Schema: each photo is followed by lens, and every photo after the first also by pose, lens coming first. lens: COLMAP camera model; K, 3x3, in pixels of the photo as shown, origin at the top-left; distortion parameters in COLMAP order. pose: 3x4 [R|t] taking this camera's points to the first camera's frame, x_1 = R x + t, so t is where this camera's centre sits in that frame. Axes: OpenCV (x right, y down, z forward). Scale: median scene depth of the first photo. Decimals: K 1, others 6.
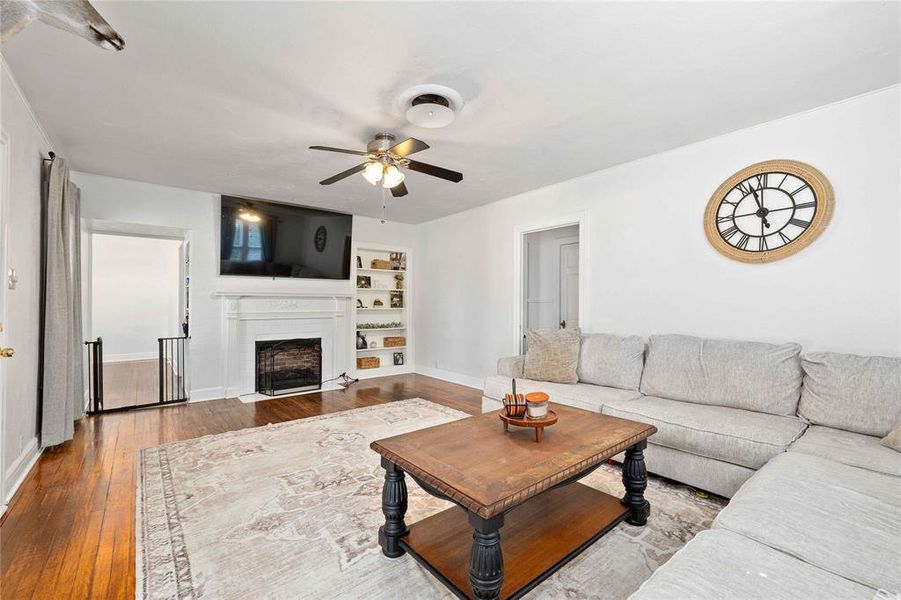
lens RADIAL K [[380.6, 0, 447.9], [0, 380.6, 300.6], [0, 0, 1]] dist [0.001630, 0.000197]
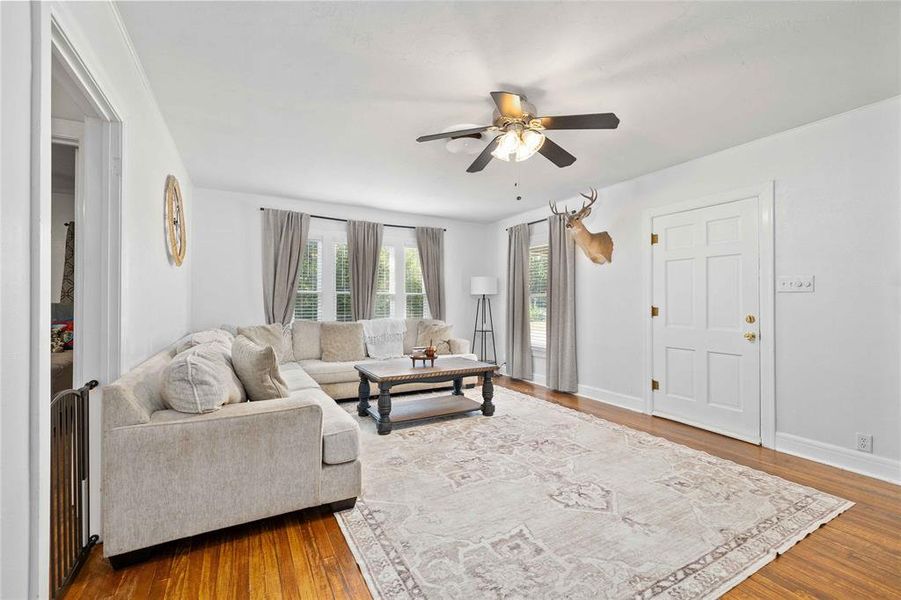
lens RADIAL K [[381.2, 0, 441.9], [0, 381.2, 292.6], [0, 0, 1]] dist [0.001903, 0.000075]
pose [[-0.982022, 0.000066, 0.188768, -0.180778], [-0.006252, 0.999440, -0.032874, 0.015063], [-0.188664, -0.033463, -0.981471, 1.986199]]
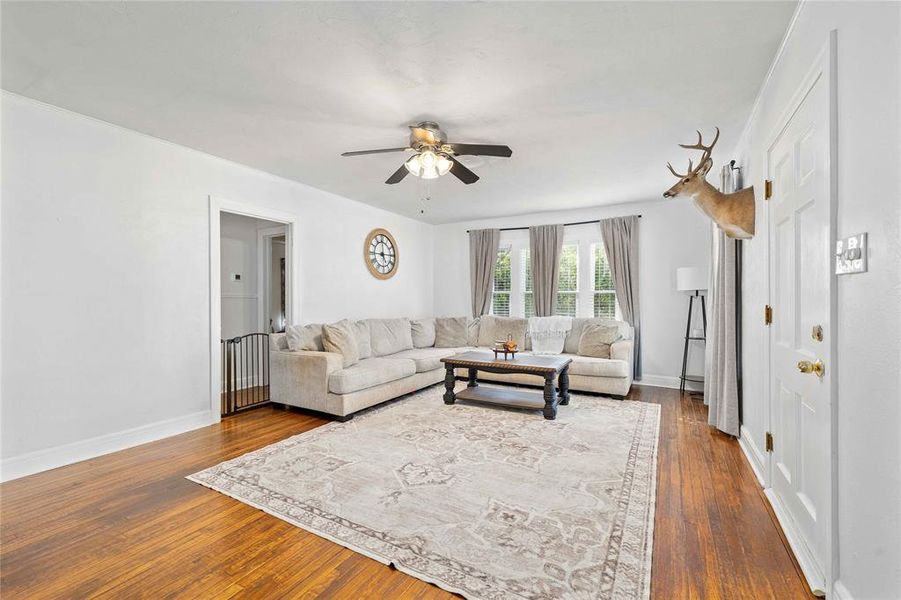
lens RADIAL K [[380.6, 0, 447.9], [0, 380.6, 300.6], [0, 0, 1]] dist [0.001630, 0.000197]
pose [[-0.359871, -0.003455, 0.932996, -1.164514], [-0.010380, 0.999946, -0.000301, 0.007984], [-0.932944, -0.009793, -0.359887, 1.402483]]
